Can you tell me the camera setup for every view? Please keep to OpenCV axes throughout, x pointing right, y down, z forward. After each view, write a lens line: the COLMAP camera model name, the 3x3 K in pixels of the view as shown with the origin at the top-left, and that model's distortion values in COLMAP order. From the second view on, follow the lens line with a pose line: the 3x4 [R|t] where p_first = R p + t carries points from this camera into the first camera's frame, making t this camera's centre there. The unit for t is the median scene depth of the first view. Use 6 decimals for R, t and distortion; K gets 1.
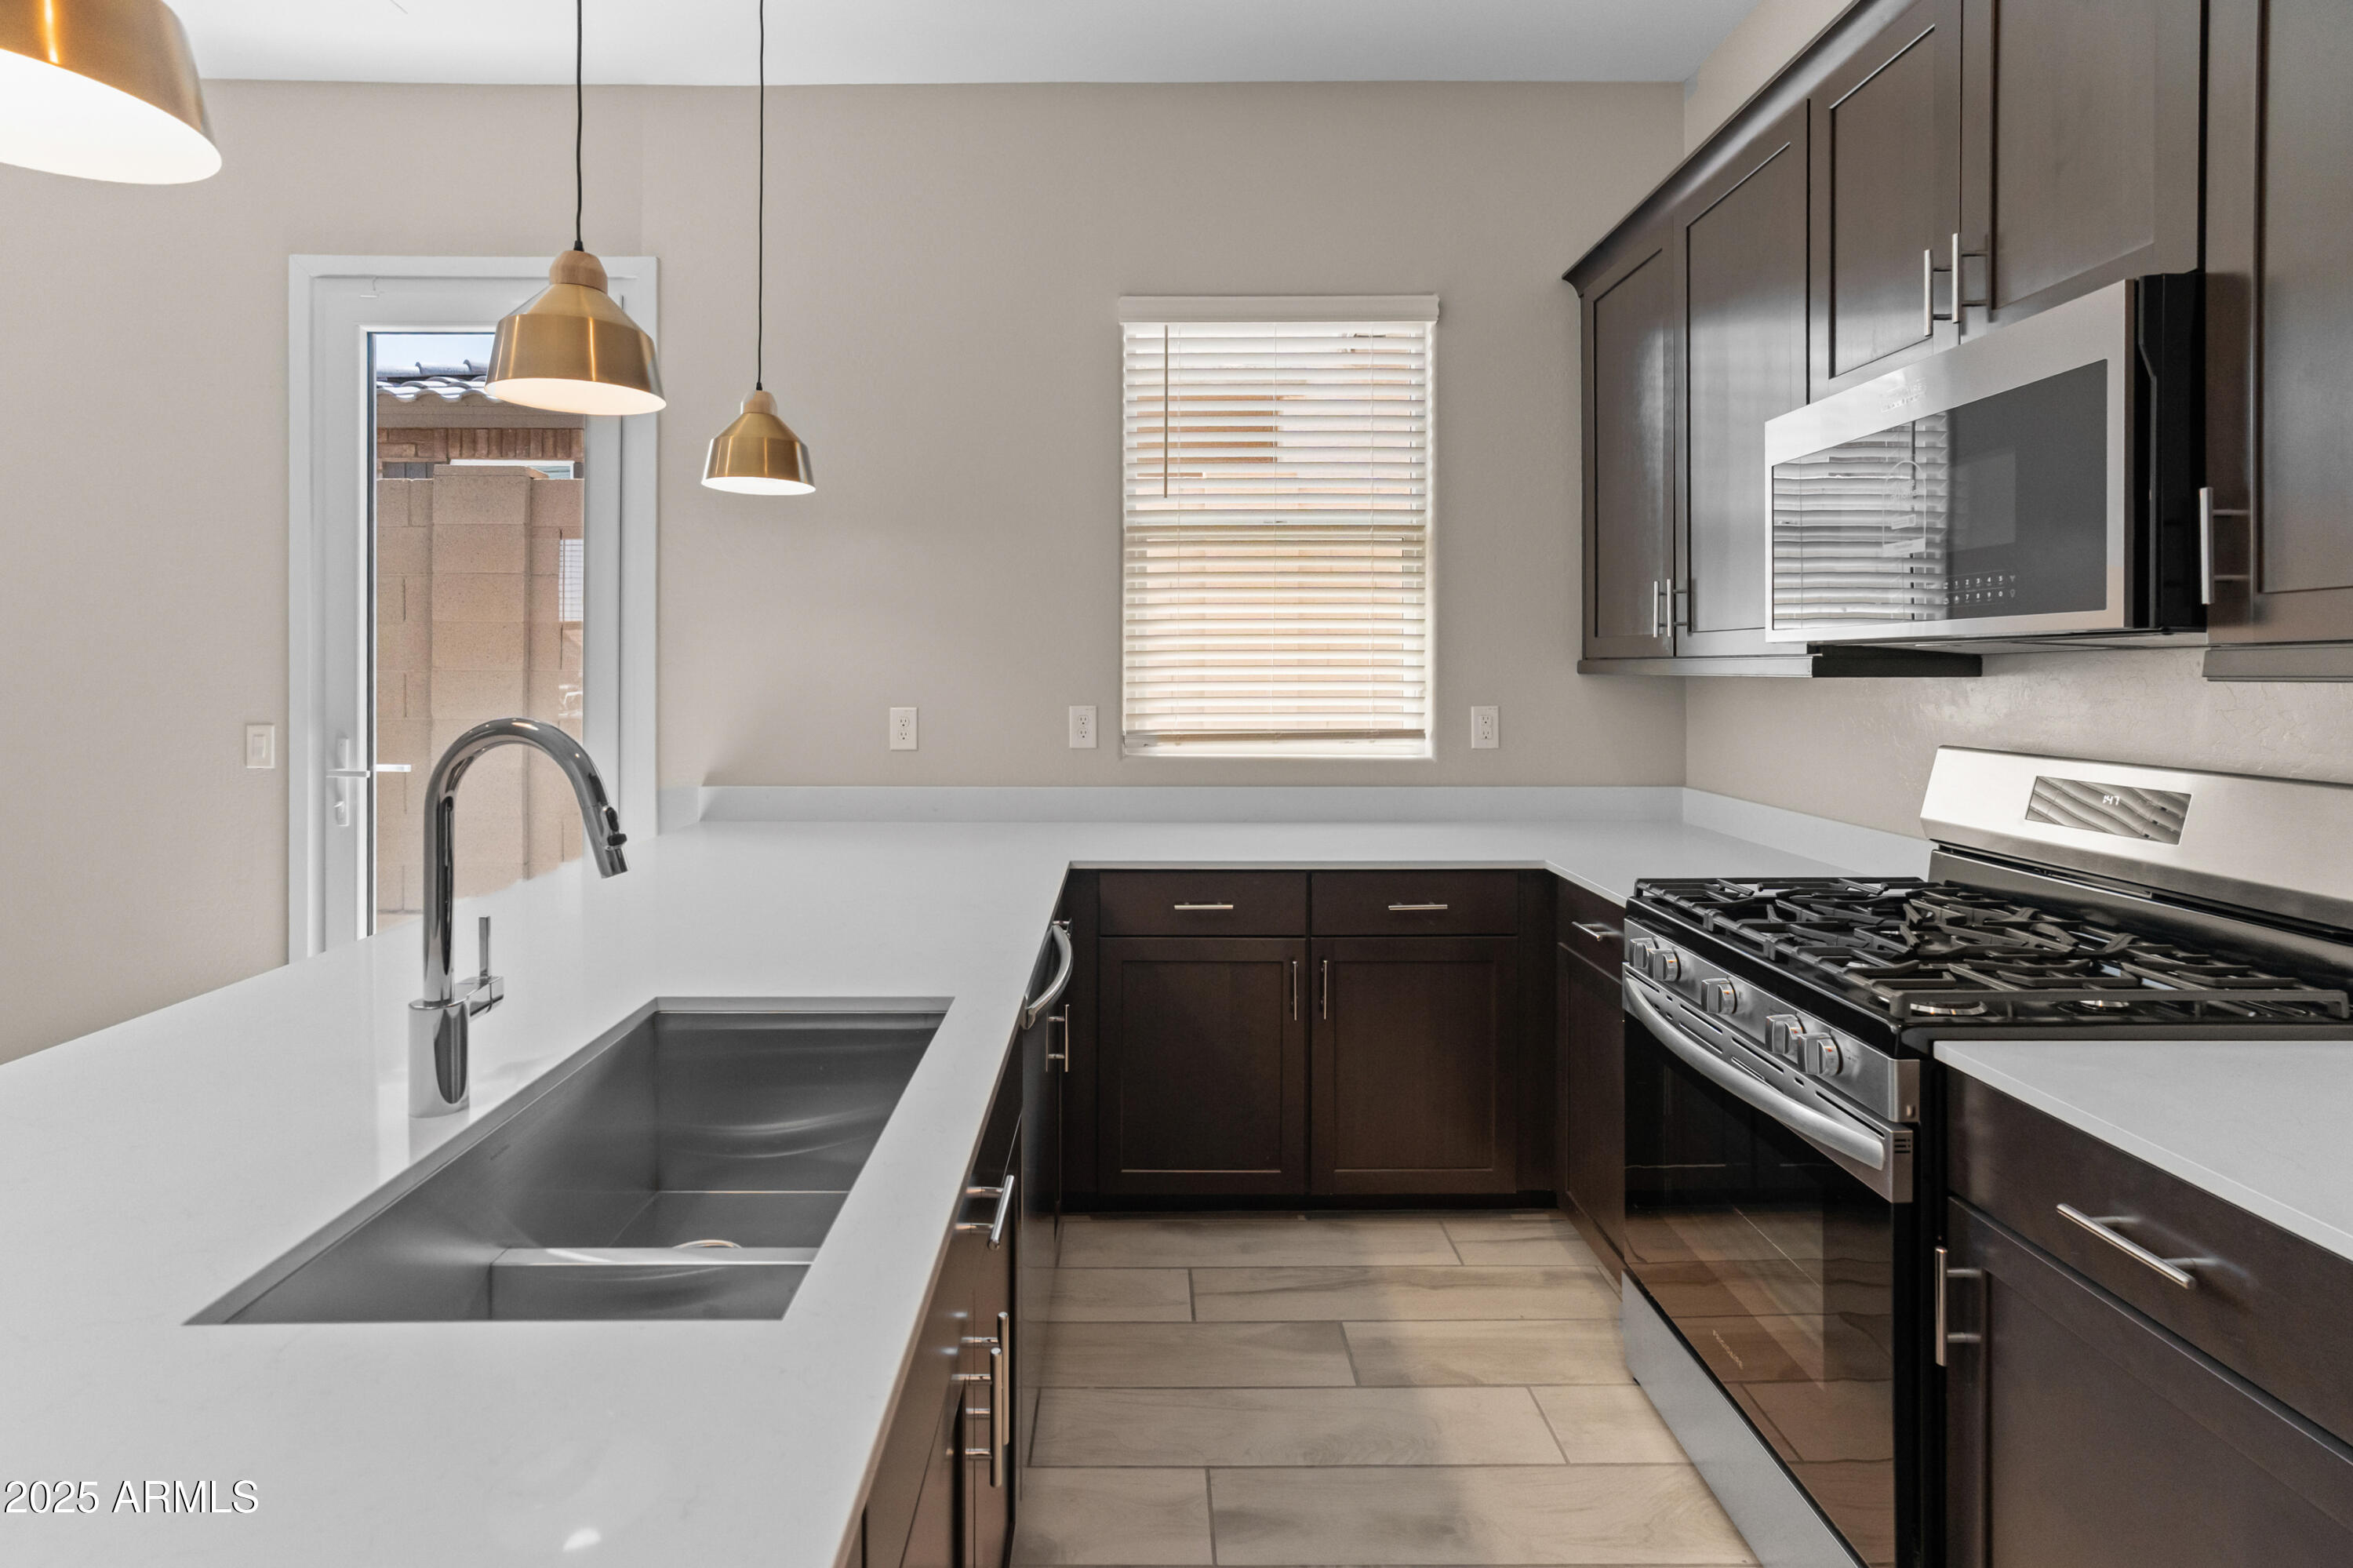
lens RADIAL K [[1094.8, 0, 1166.1], [0, 1094.8, 676.4], [0, 0, 1]] dist [-0.002084, 0.000386]
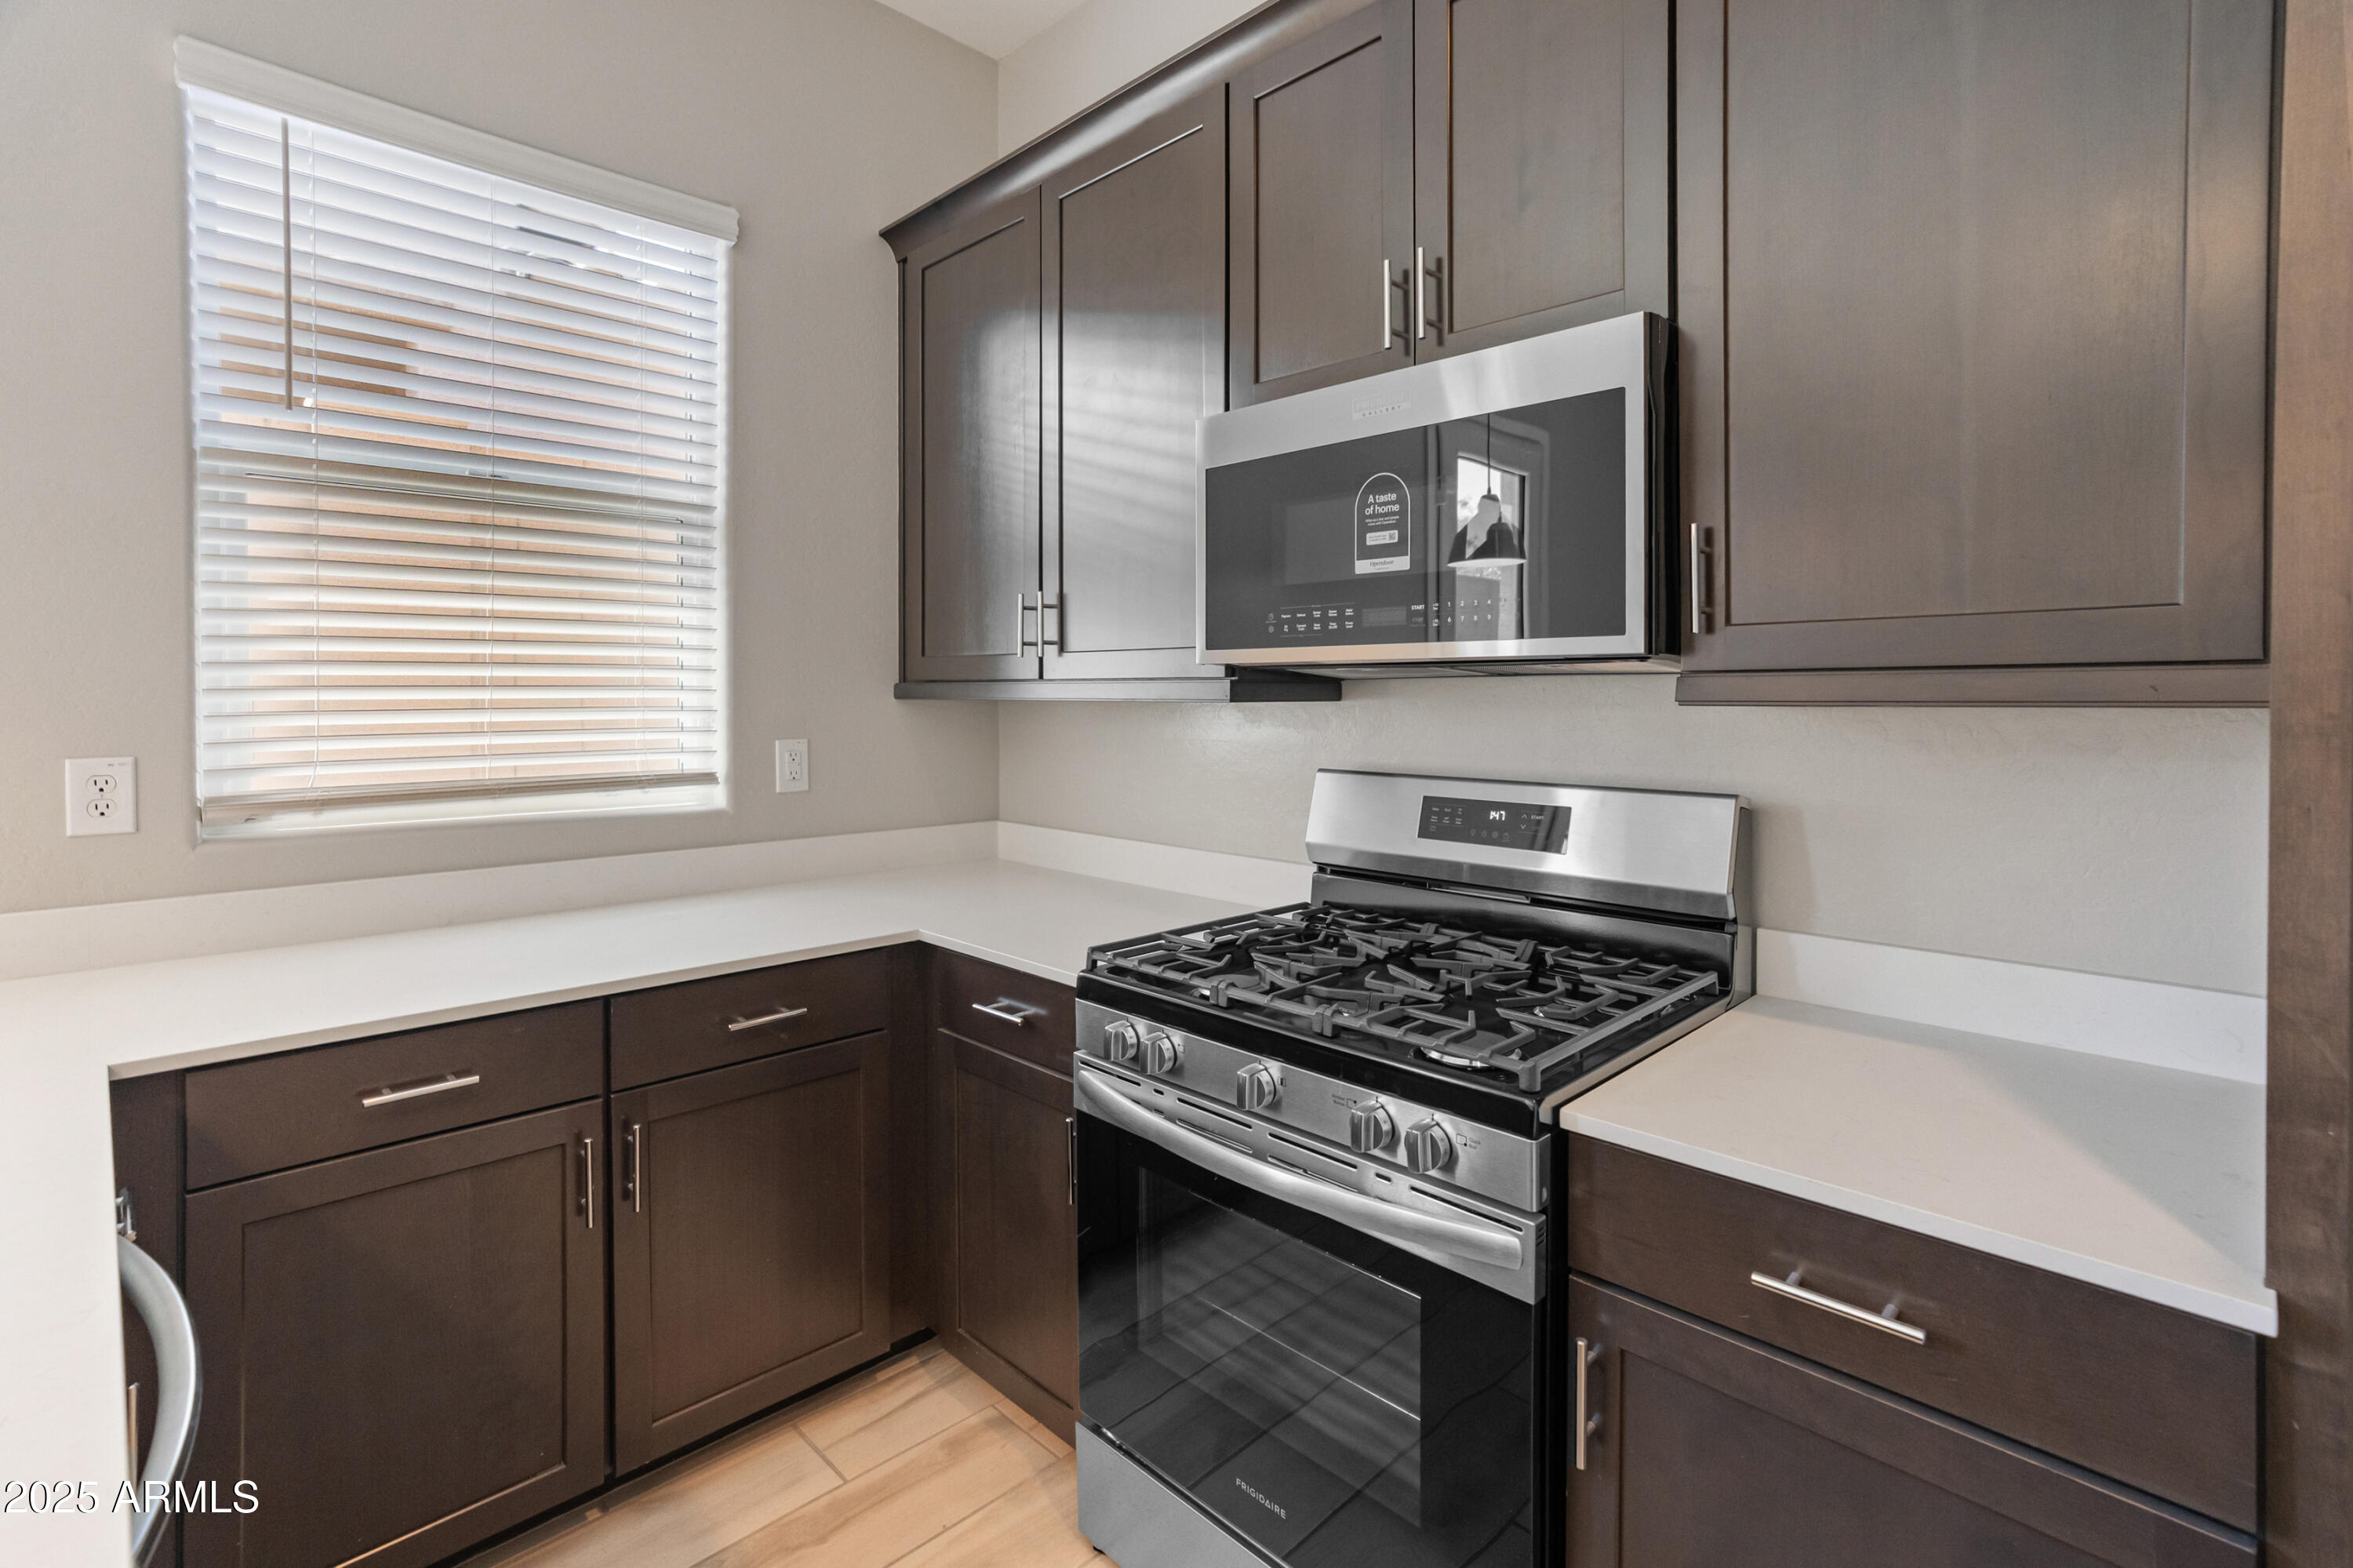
lens RADIAL K [[1078.2, 0, 1141.8], [0, 1078.2, 709.8], [0, 0, 1]] dist [-0.027878, 0.019550]
pose [[0.729892, -0.007729, 0.683519, -0.075896], [0.002428, 0.999959, 0.008715, -0.000925], [-0.683558, -0.004702, 0.729881, 0.310402]]
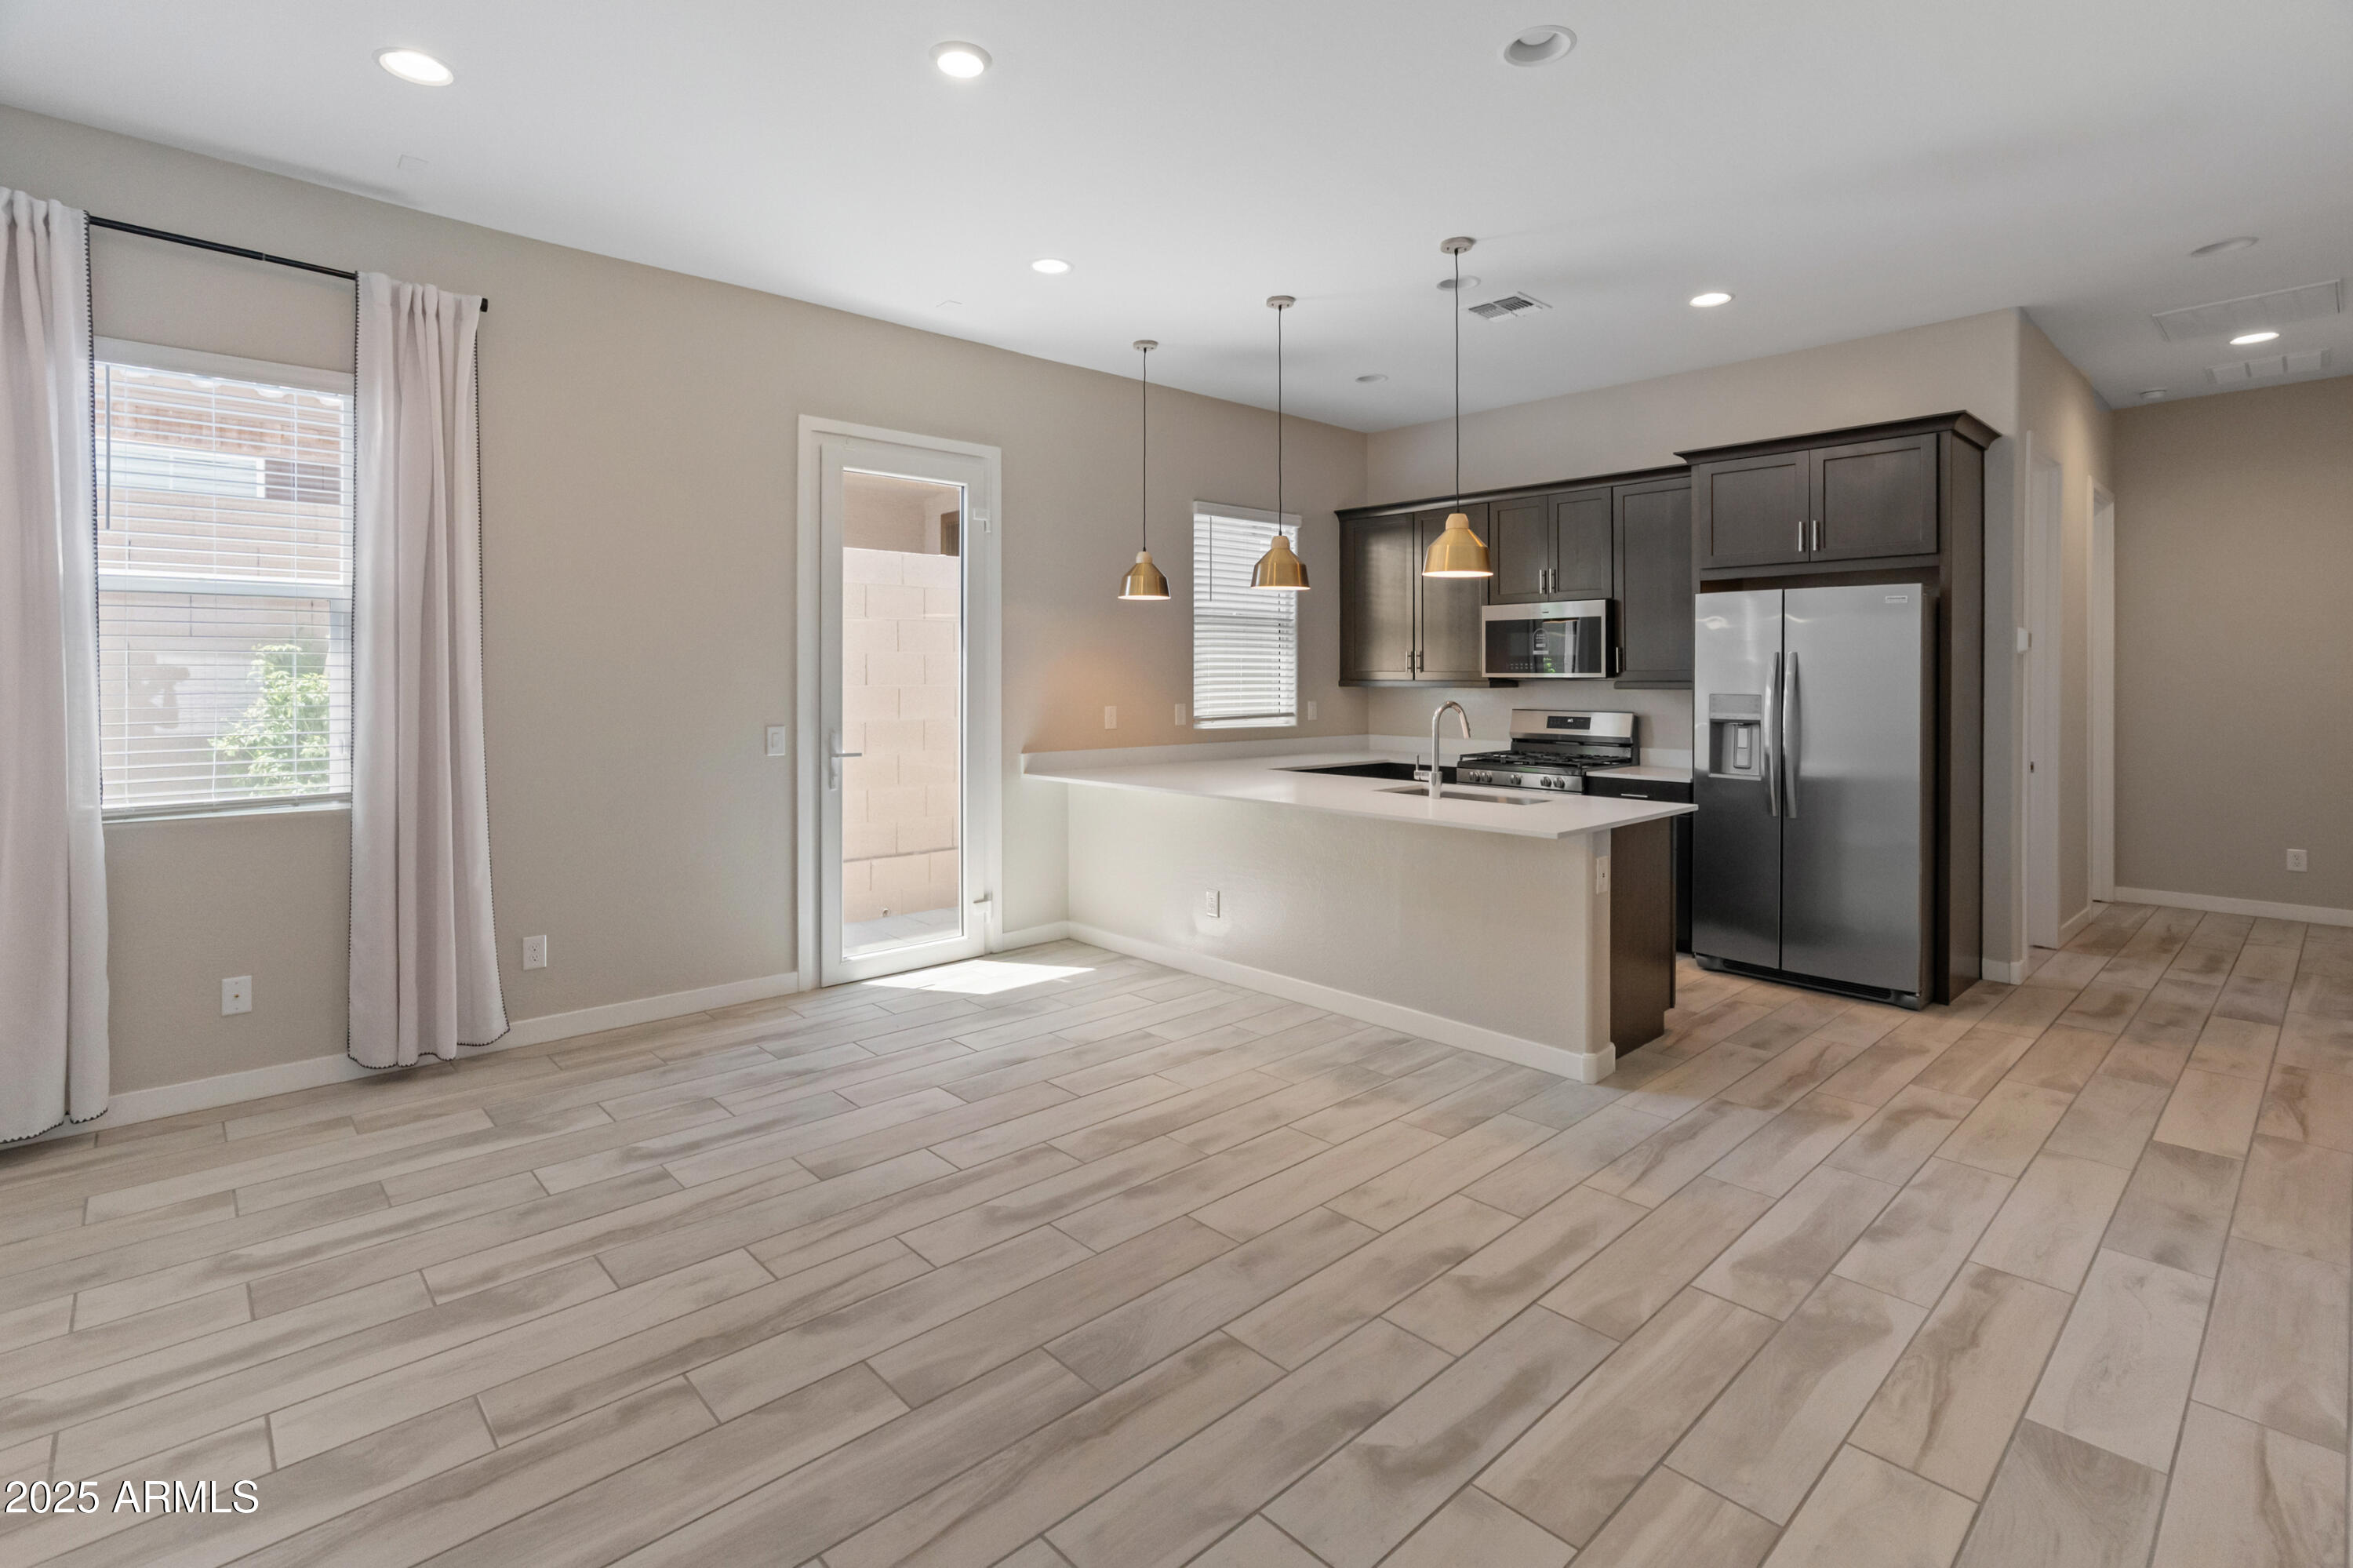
lens RADIAL K [[1094.8, 0, 1166.1], [0, 1094.8, 676.4], [0, 0, 1]] dist [-0.002084, 0.000386]
pose [[0.738805, 0.000586, 0.673919, -1.809197], [0.003561, 0.999982, -0.004774, -0.017604], [-0.673910, 0.005927, 0.738790, -0.569615]]
